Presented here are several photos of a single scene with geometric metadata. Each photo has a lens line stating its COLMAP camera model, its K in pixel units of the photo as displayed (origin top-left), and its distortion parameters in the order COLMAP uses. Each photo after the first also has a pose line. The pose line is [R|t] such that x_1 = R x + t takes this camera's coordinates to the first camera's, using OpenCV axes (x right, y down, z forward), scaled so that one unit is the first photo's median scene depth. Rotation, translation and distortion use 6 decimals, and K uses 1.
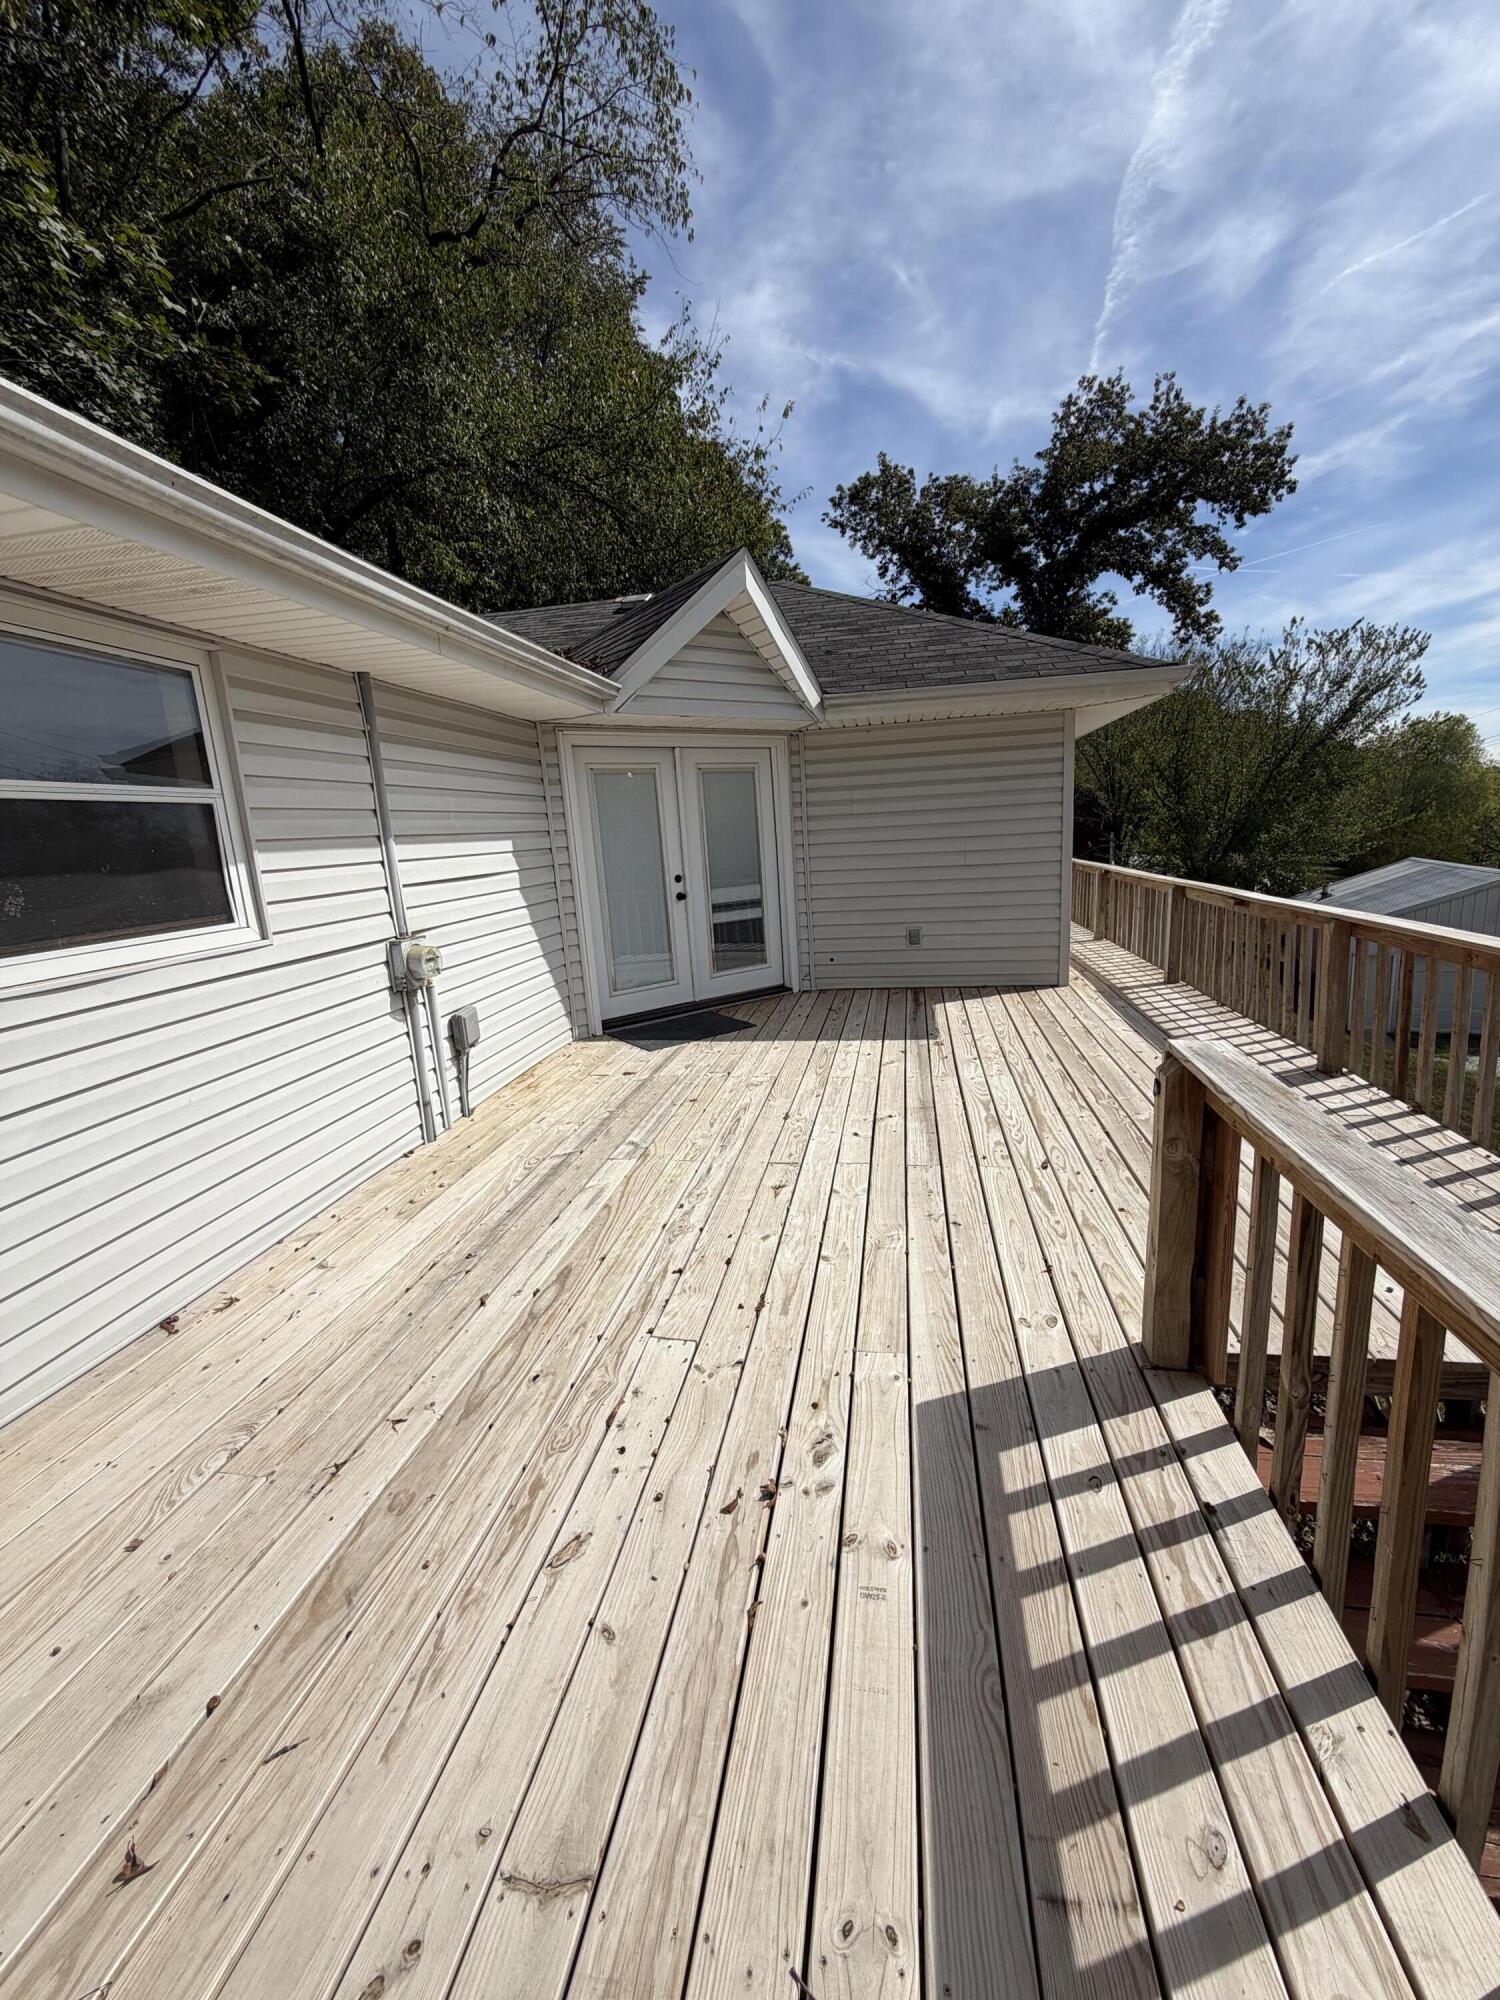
lens RADIAL K [[795.6, 0, 742.8], [0, 795.6, 994.6], [0, 0, 1]] dist [-0.002477, -0.000363]
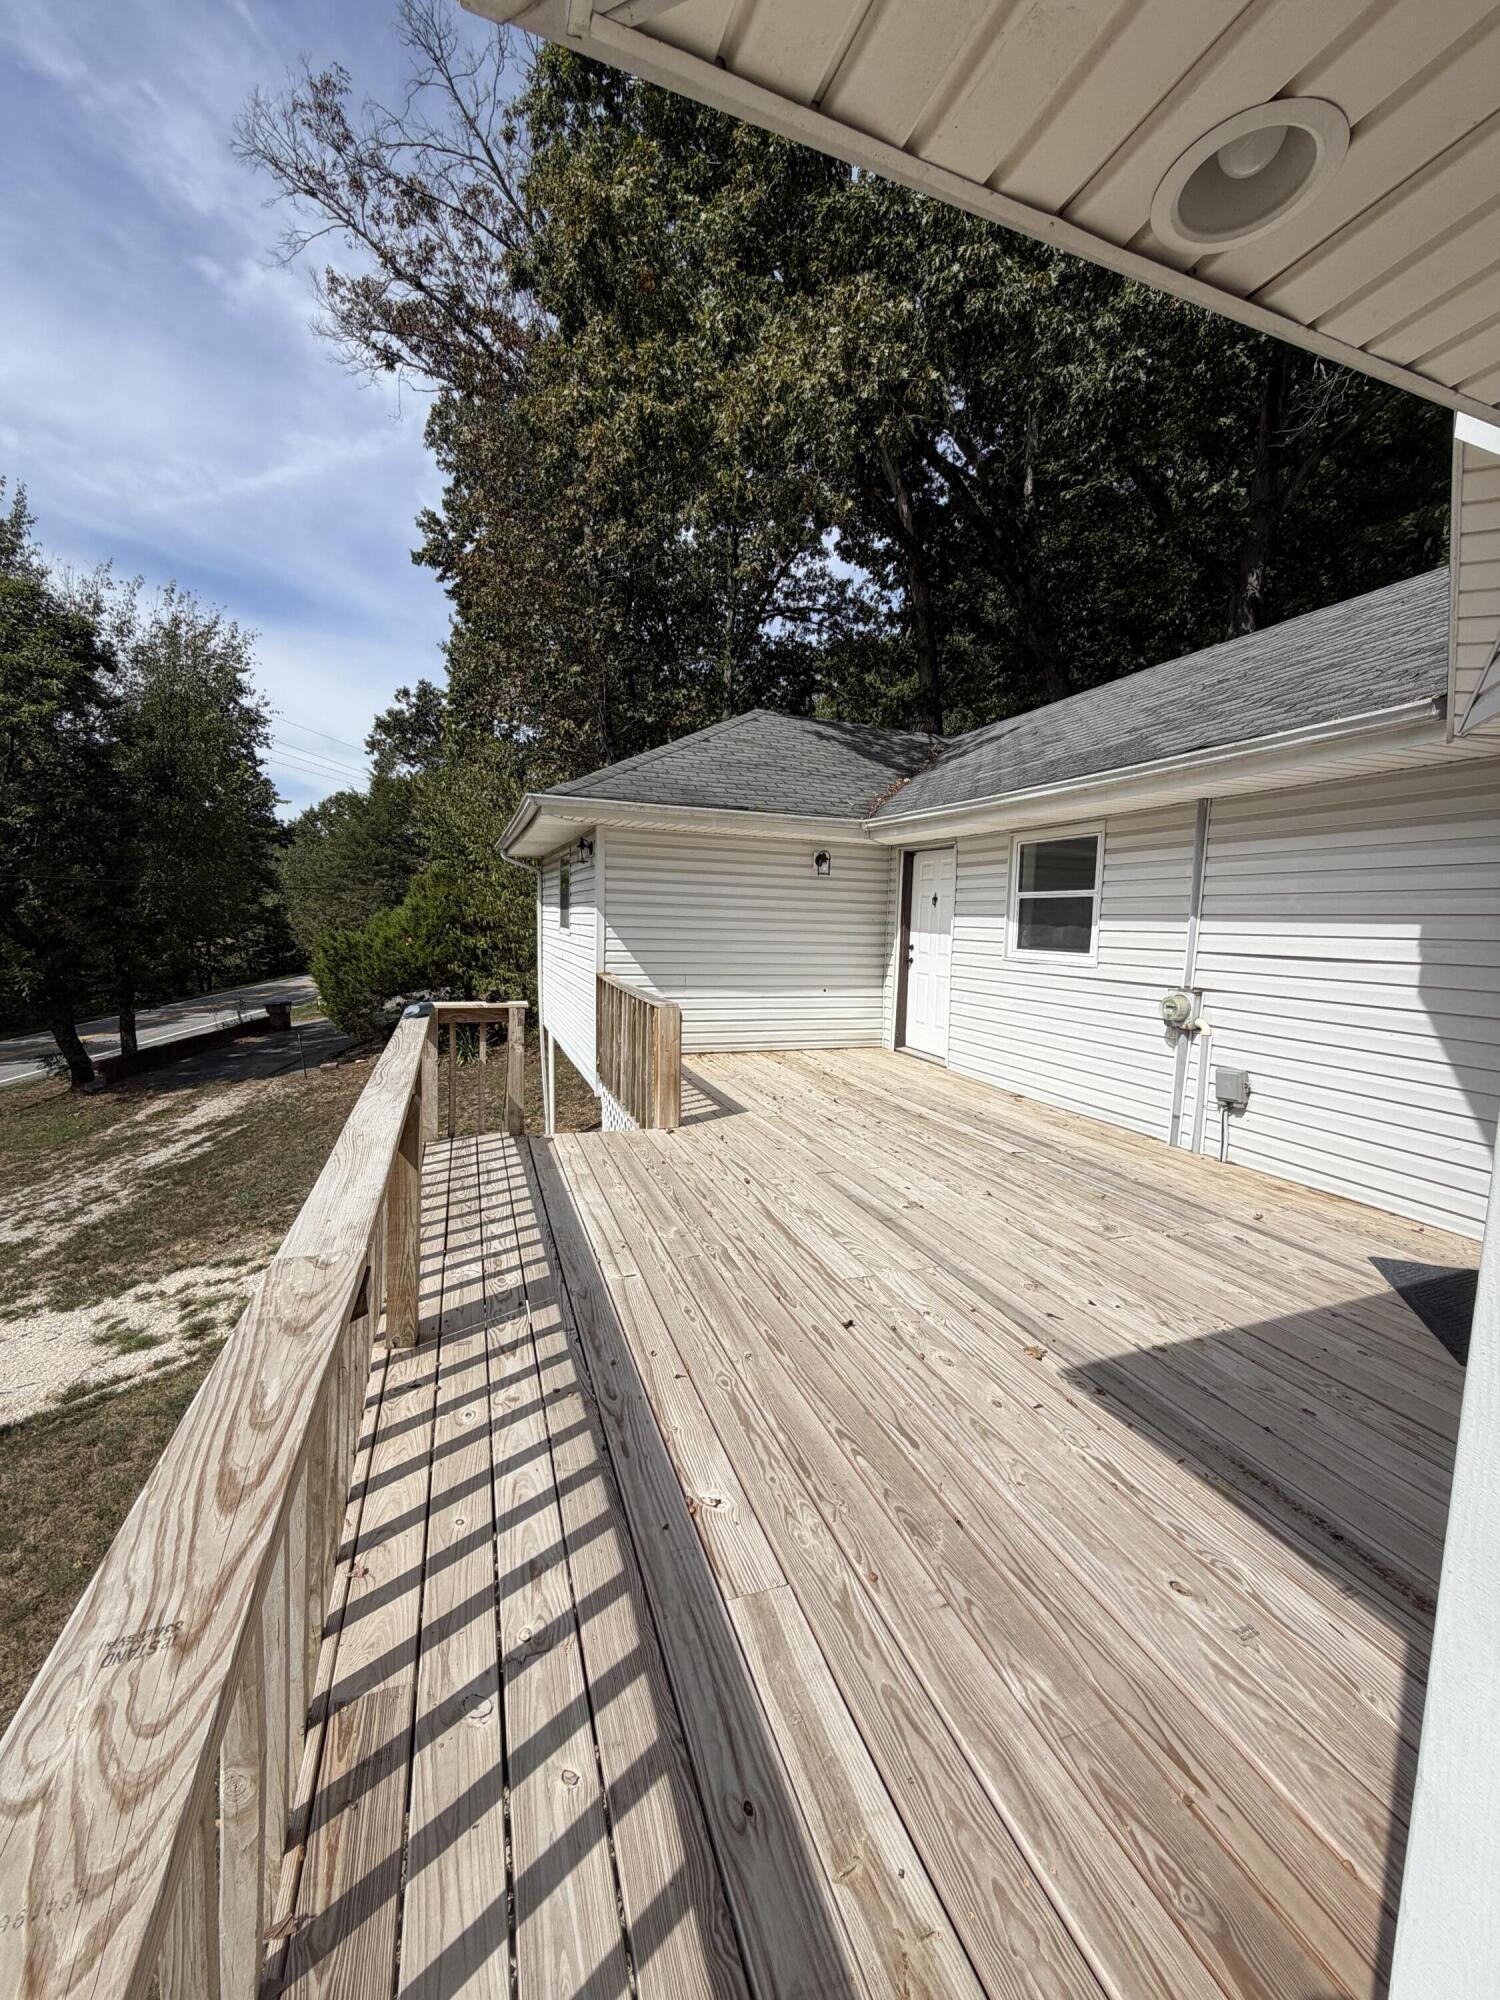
lens RADIAL K [[795.6, 0, 745.1], [0, 795.6, 995.5], [0, 0, 1]] dist [-0.002477, -0.000363]
pose [[-0.861778, 0.088497, -0.499507, 0.731957], [-0.073433, 0.952532, 0.295451, -0.334471], [0.501943, 0.291293, -0.814372, 1.428678]]
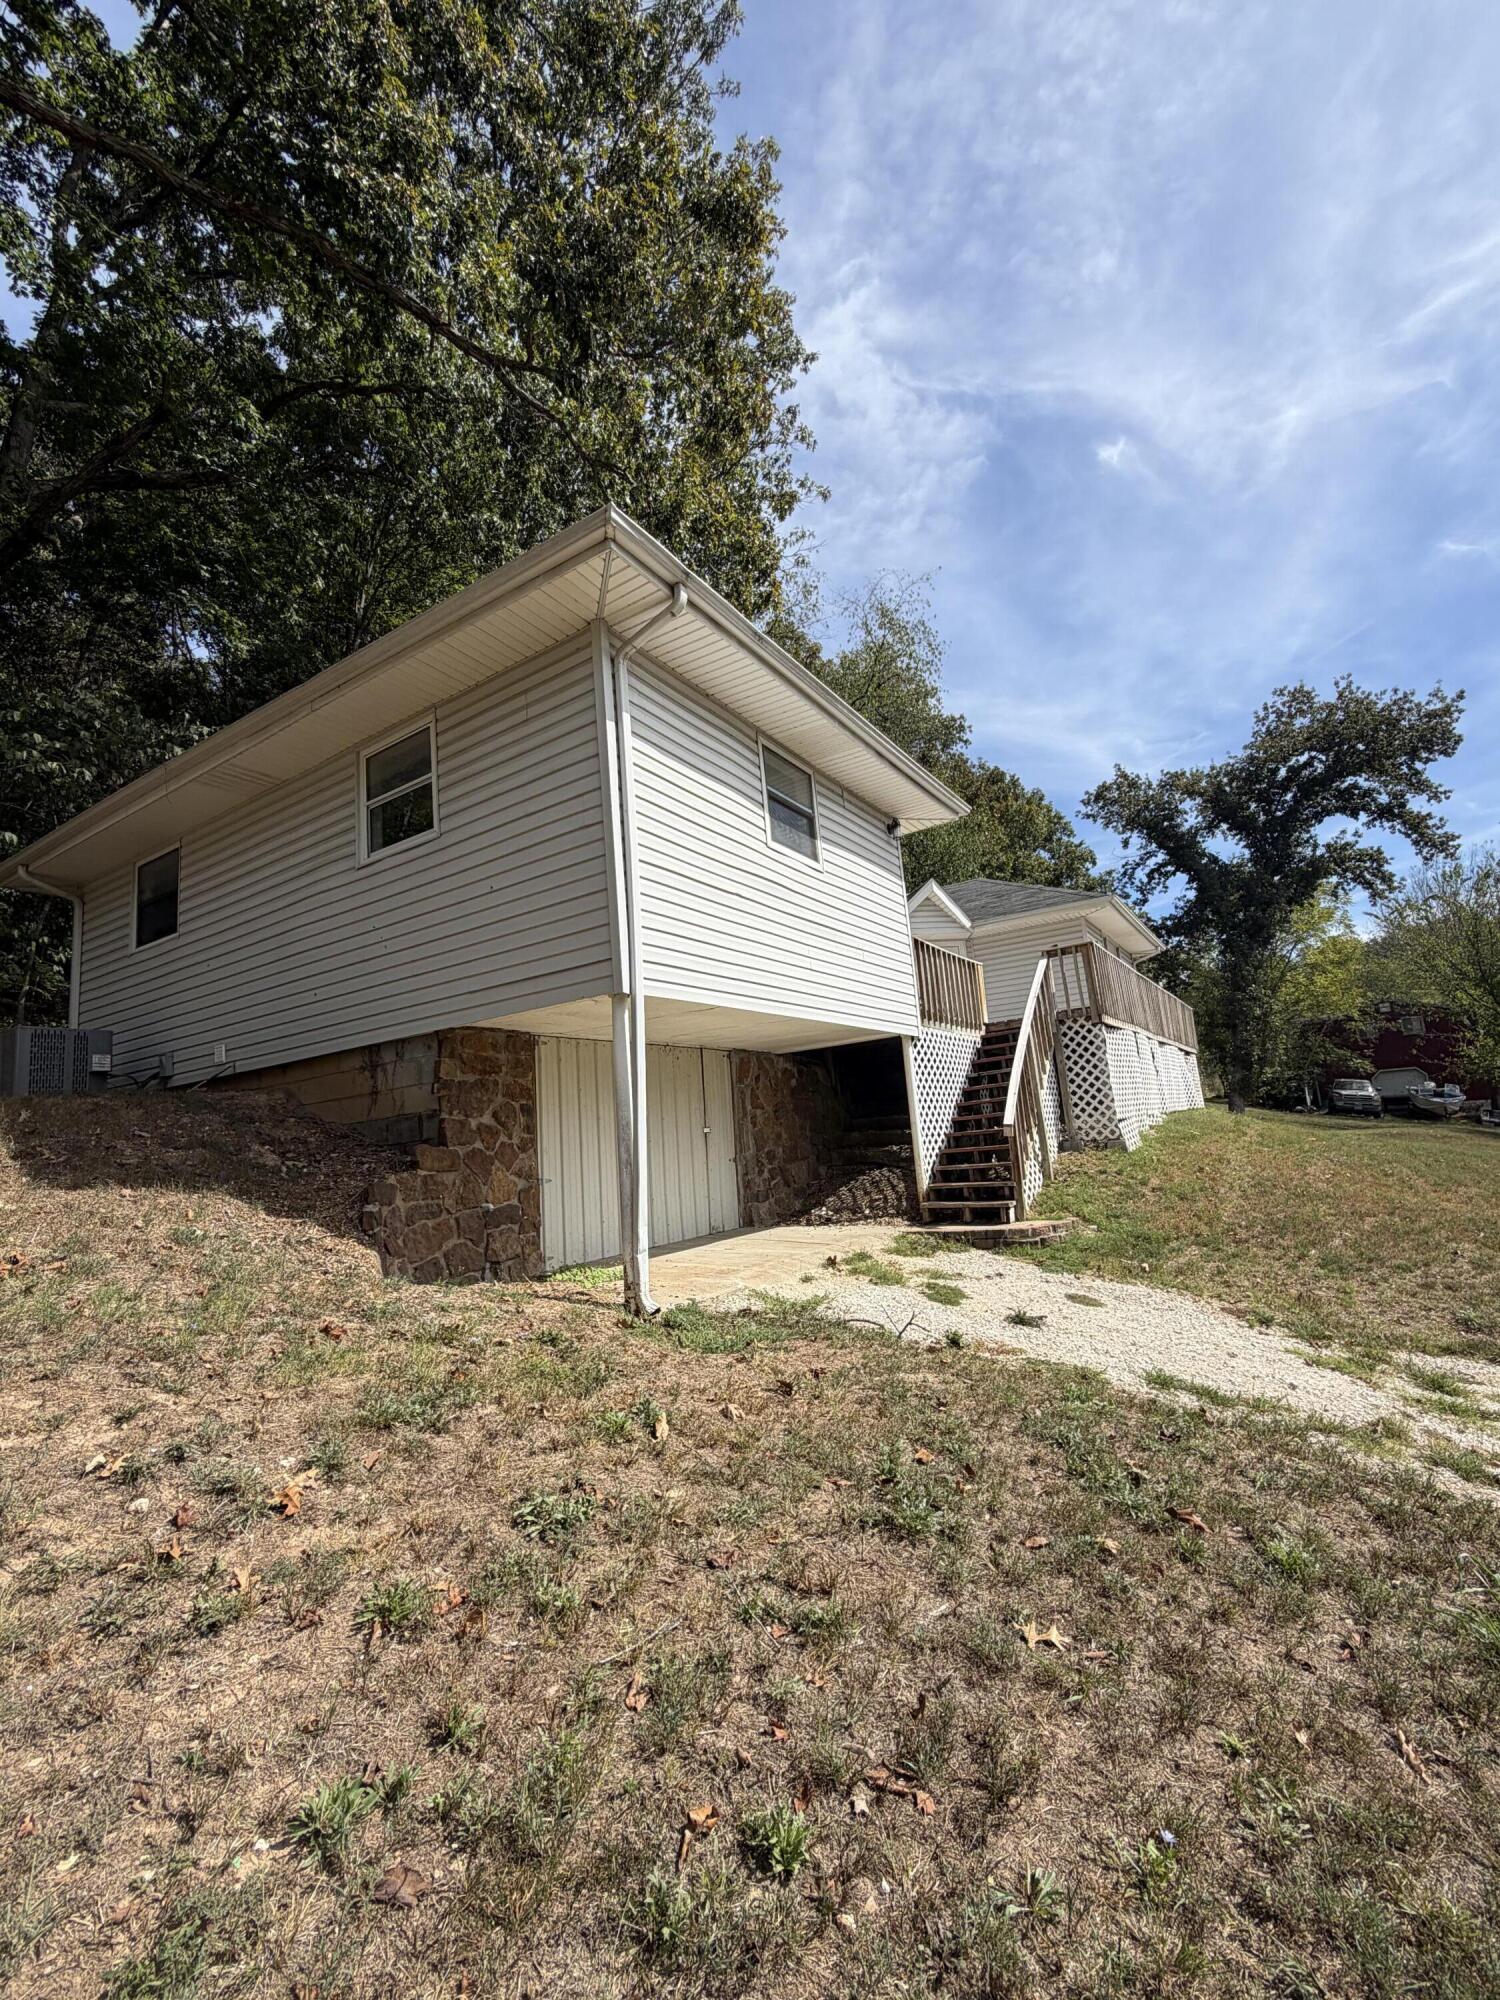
lens RADIAL K [[873.9, 0, 743.6], [0, 873.9, 992.2], [0, 0, 1]] dist [0.000660, -0.000070]
pose [[0.925227, -0.086901, -0.369327, 0.569296], [-0.042593, 0.943475, -0.328696, 1.020545], [0.377015, 0.319850, 0.869227, -2.132782]]
